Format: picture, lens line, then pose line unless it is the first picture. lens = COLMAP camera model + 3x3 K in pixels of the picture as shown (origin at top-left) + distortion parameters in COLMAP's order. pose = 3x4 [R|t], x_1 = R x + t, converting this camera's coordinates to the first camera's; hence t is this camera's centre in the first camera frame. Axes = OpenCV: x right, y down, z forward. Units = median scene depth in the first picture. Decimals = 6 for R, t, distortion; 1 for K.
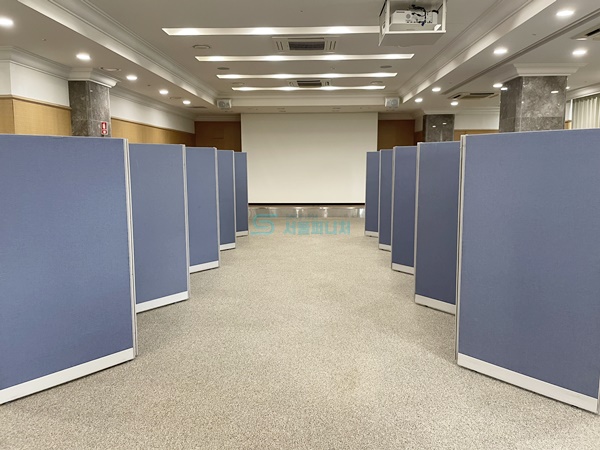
lens RADIAL K [[450.7, 0, 300.0], [0, 450.7, 225.0], [0, 0, 1]] dist [0.085772, -0.118095]
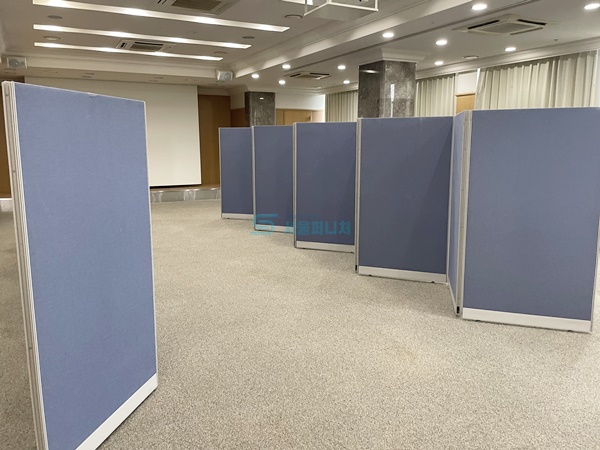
lens RADIAL K [[476.1, 0, 292.0], [0, 476.1, 222.5], [0, 0, 1]] dist [0.102610, -0.137052]
pose [[0.871358, -0.083010, 0.483576, -0.295831], [0.069381, 0.996527, 0.046043, -0.005163], [-0.485718, -0.006569, 0.874091, 0.092779]]
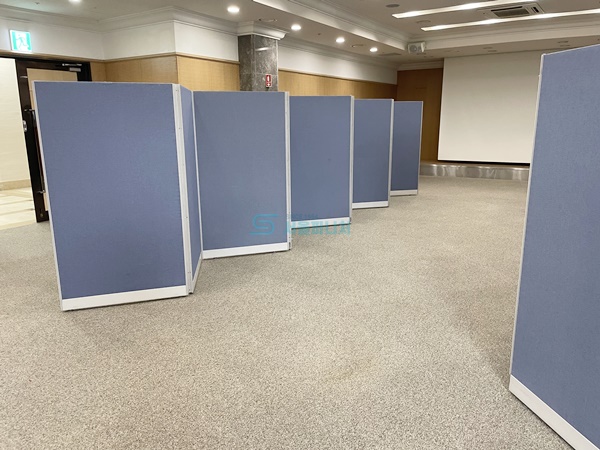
lens RADIAL K [[450.7, 0, 300.0], [0, 450.7, 225.0], [0, 0, 1]] dist [0.085772, -0.118095]
pose [[0.861593, 0.112597, -0.494955, 0.203925], [-0.065906, 0.991648, 0.110862, -0.003671], [0.503304, -0.062898, 0.861817, 0.124465]]
